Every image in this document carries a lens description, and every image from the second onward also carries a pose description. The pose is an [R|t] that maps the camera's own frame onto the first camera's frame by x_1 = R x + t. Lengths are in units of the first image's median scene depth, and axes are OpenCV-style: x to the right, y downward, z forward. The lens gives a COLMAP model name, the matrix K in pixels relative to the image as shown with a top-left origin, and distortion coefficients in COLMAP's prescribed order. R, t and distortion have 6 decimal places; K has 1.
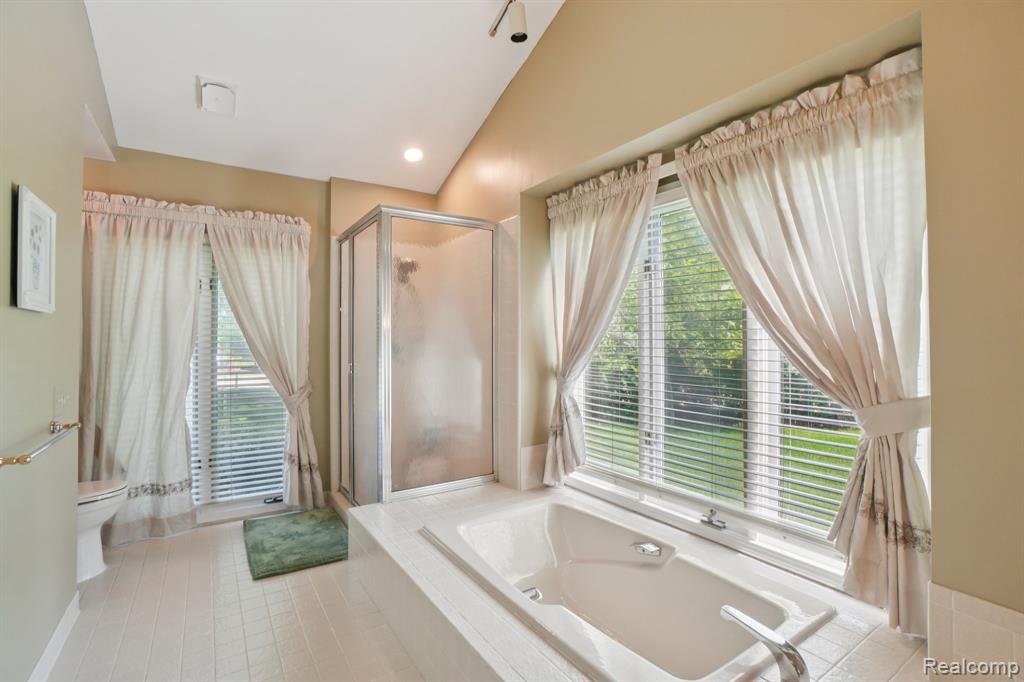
lens RADIAL K [[466.6, 0, 510.4], [0, 466.6, 334.1], [0, 0, 1]] dist [-0.021993, 0.001993]
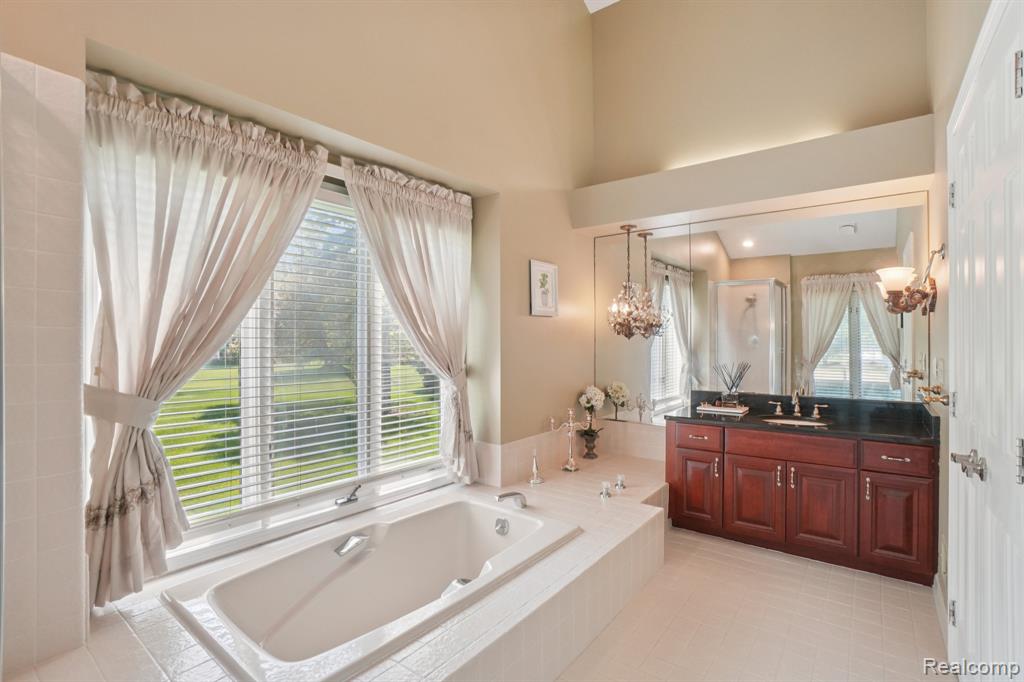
lens RADIAL K [[466.6, 0, 512.3], [0, 466.6, 341.5], [0, 0, 1]] dist [-0.021993, 0.001993]
pose [[-0.291791, -0.005861, 0.956464, -0.760011], [-0.016832, 0.999858, 0.000992, 0.009242], [-0.956334, -0.015810, -0.291848, 0.939216]]
